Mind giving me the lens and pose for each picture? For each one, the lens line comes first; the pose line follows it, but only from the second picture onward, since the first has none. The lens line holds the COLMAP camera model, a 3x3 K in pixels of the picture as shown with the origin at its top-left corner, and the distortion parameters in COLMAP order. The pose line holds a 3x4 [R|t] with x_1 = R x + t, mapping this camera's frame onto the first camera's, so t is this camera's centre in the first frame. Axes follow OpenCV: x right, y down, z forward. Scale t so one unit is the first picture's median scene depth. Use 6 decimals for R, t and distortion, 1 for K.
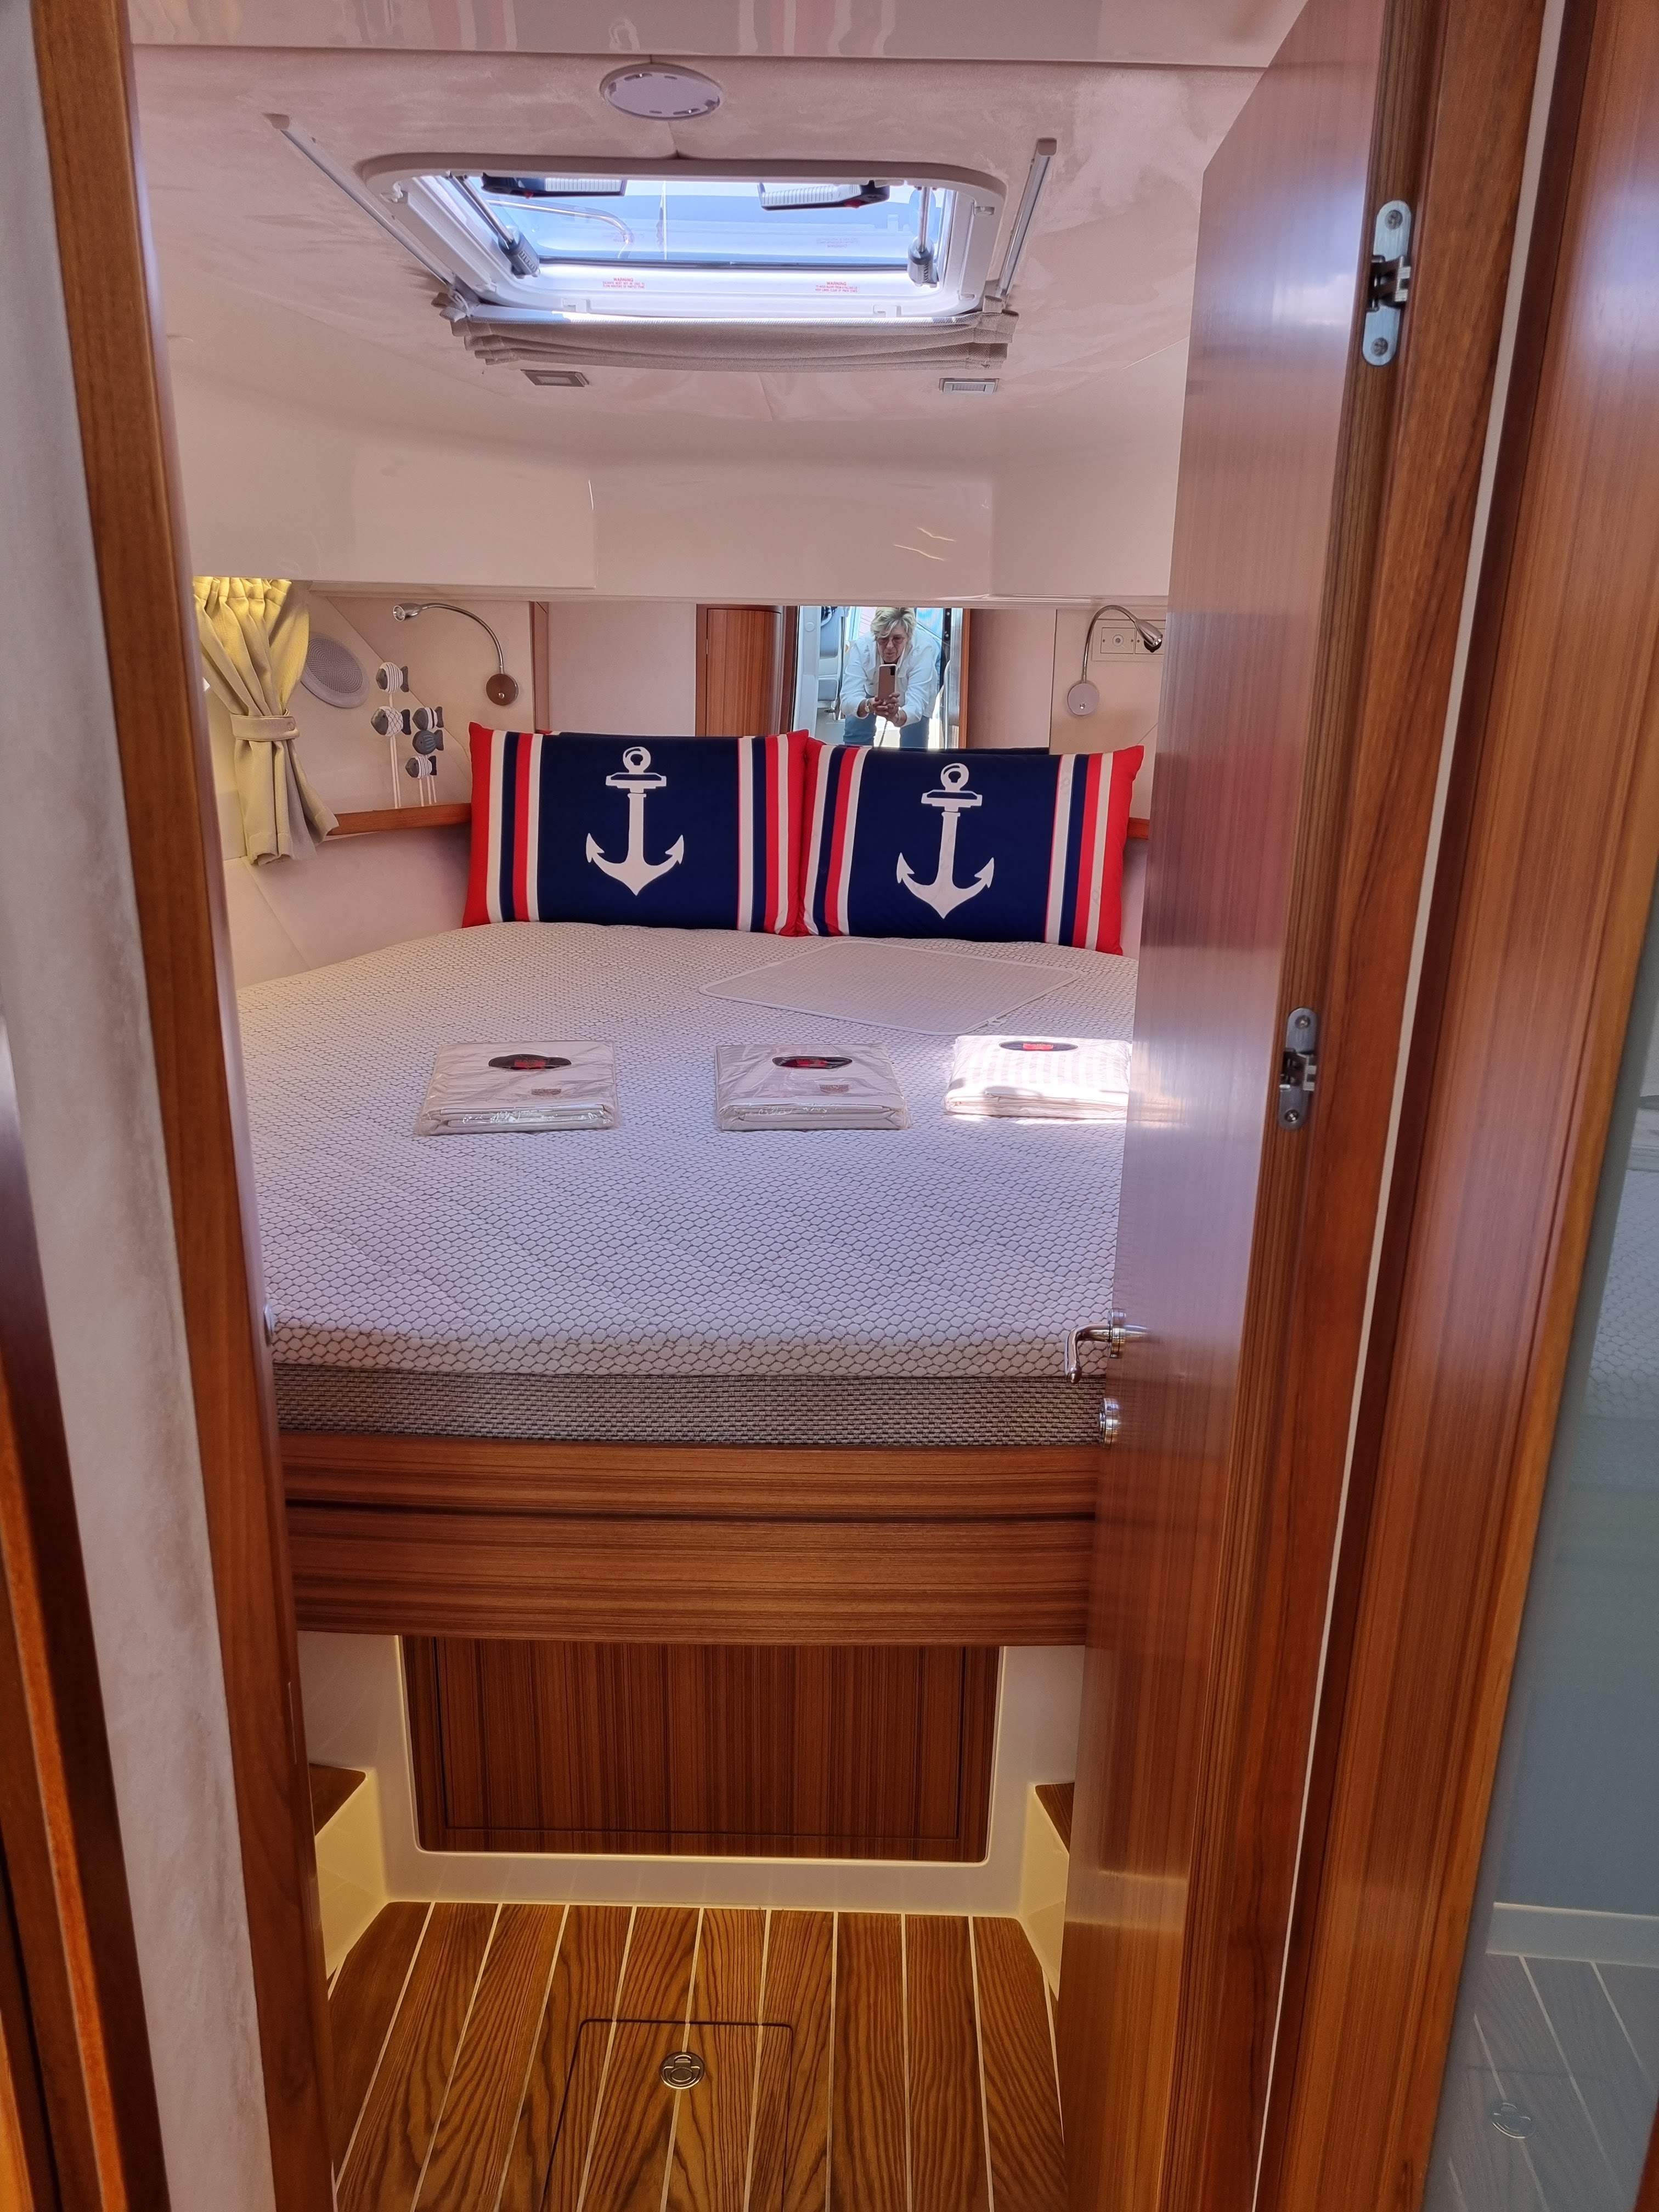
lens RADIAL K [[1659.7, 0, 836.9], [0, 1659.7, 1121.8], [0, 0, 1]] dist [0.041975, -0.028987]
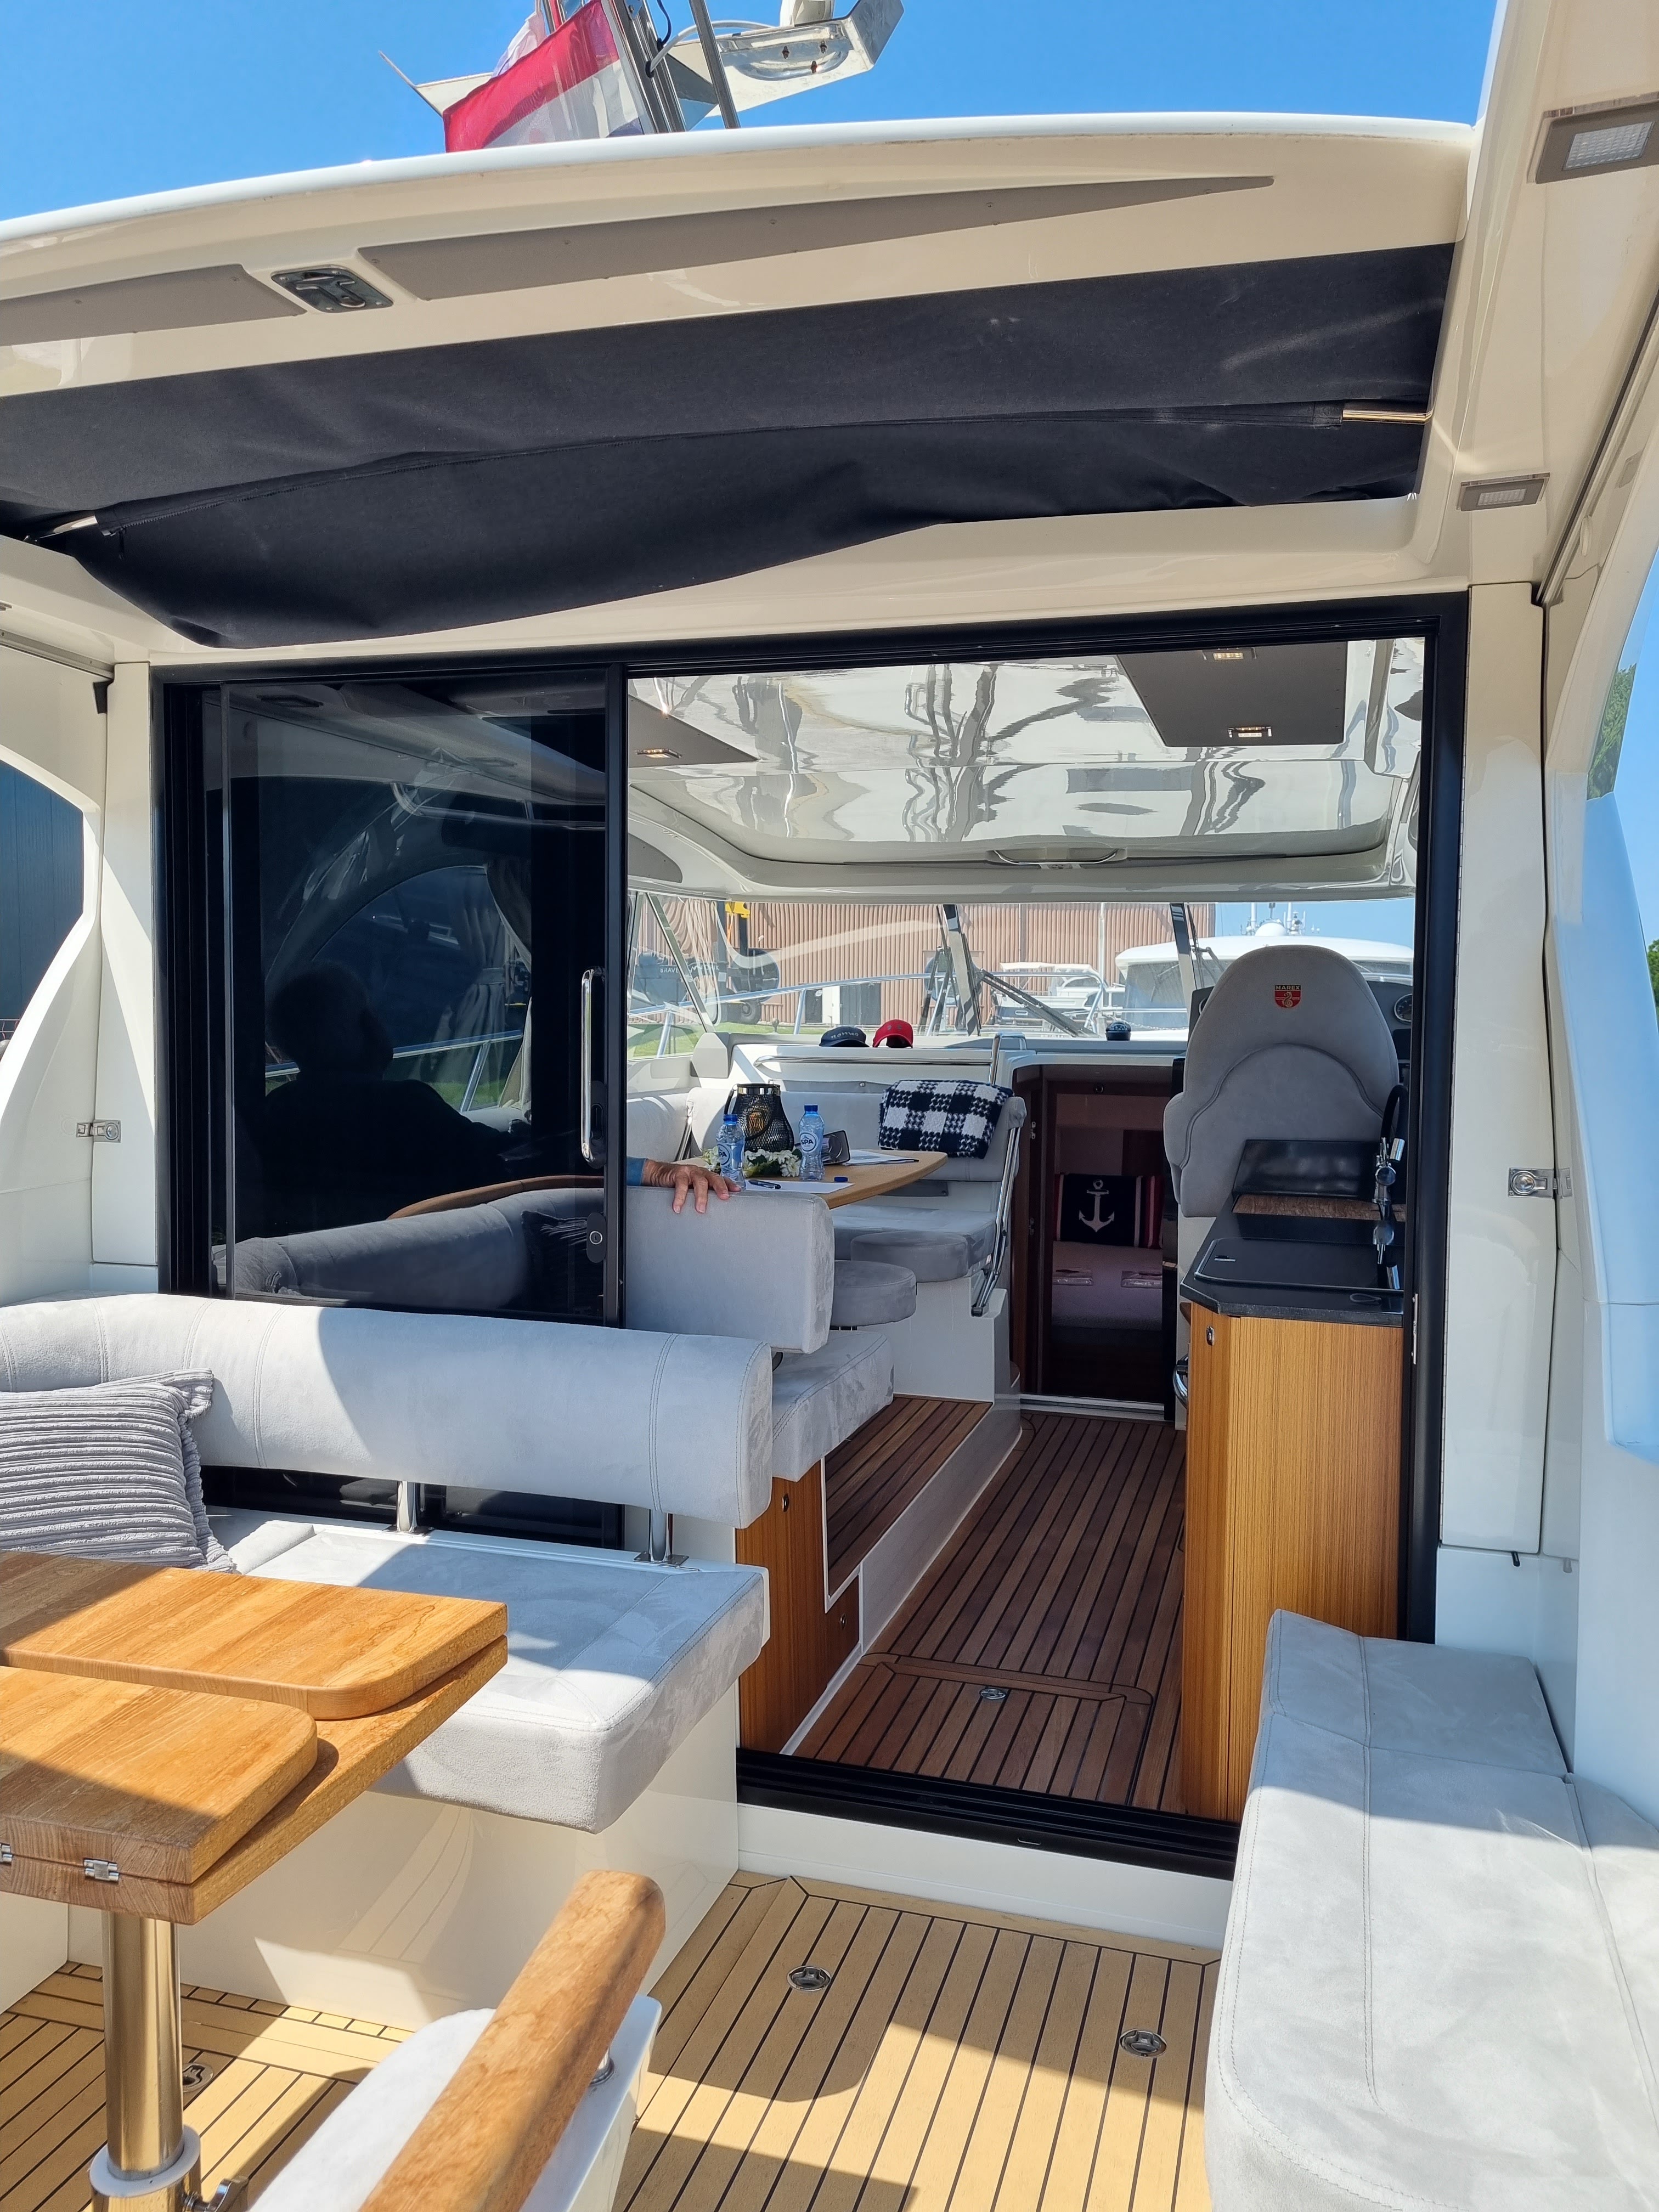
lens RADIAL K [[1659.7, 0, 827.5], [0, 1659.7, 1093.5], [0, 0, 1]] dist [0.041975, -0.028987]
pose [[0.965422, 0.006333, -0.260615, 0.164820], [-0.072287, 0.967007, -0.244280, 0.344986], [0.250470, 0.254672, 0.934027, -1.737896]]
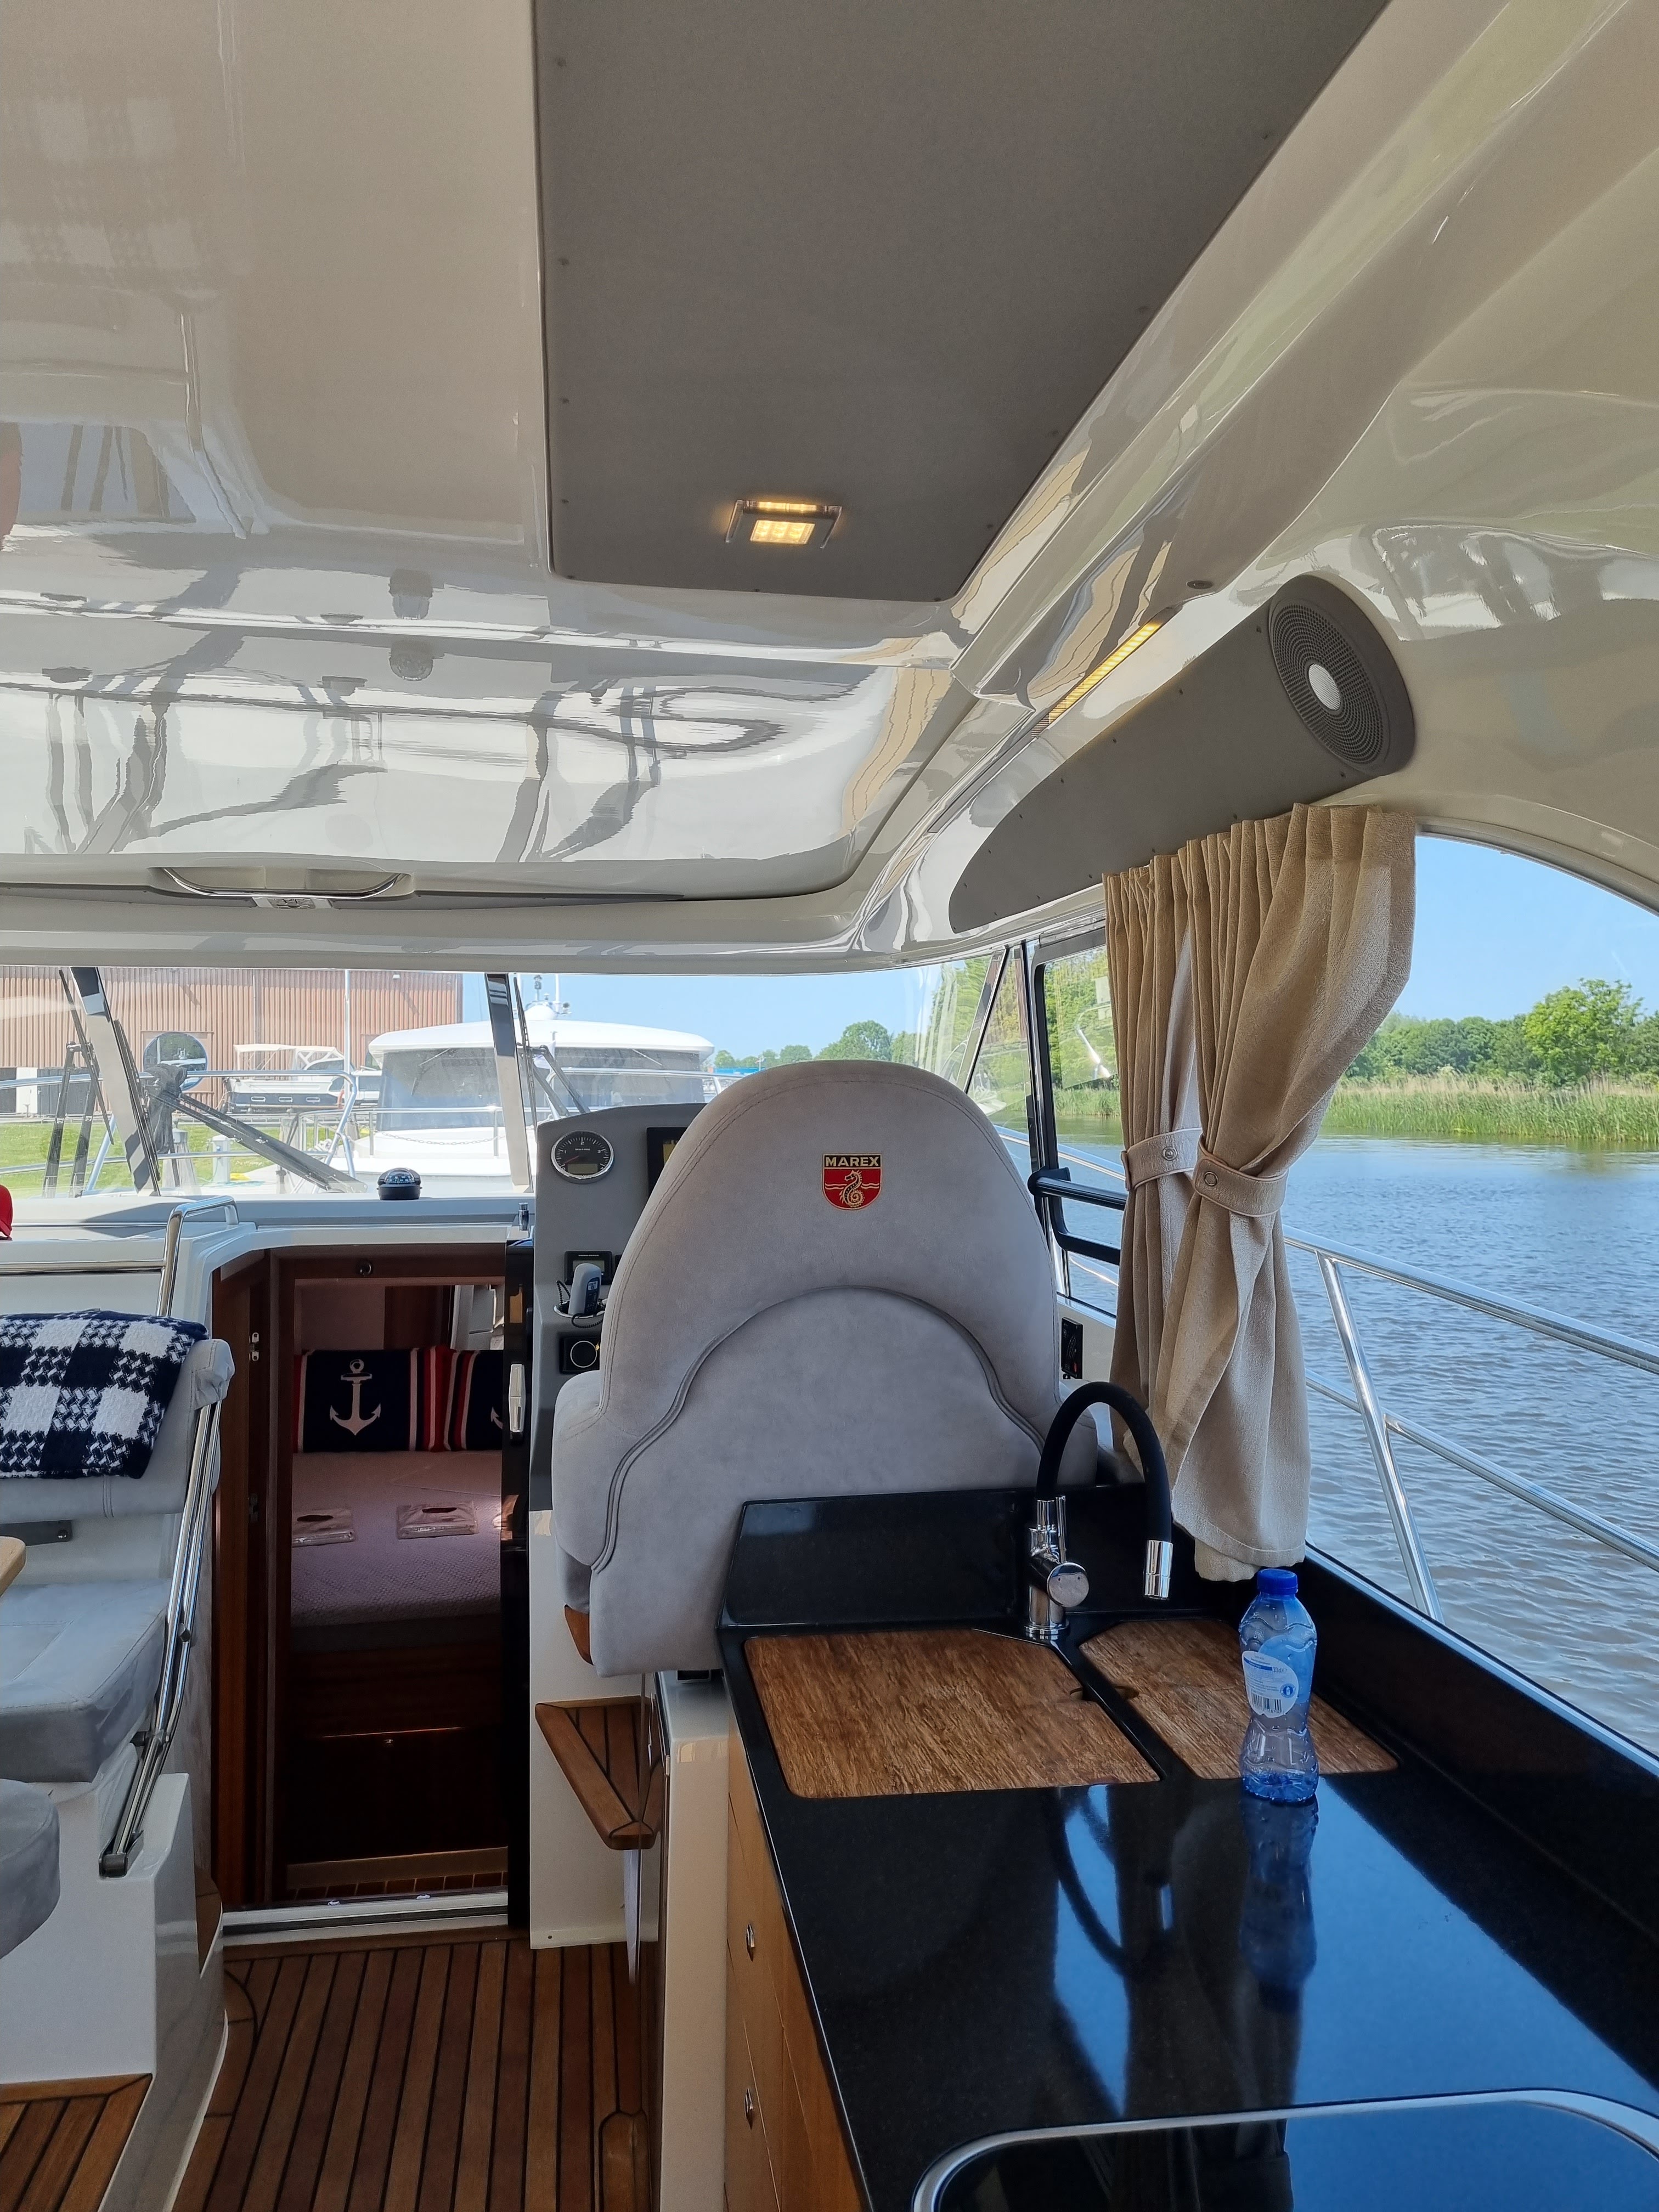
lens RADIAL K [[1659.7, 0, 819.1], [0, 1659.7, 1084.6], [0, 0, 1]] dist [0.041975, -0.028987]
pose [[0.983894, -0.017209, 0.177922, 0.074927], [0.070429, 0.952161, -0.297371, 0.093189], [-0.164293, 0.305113, 0.938037, -1.066194]]
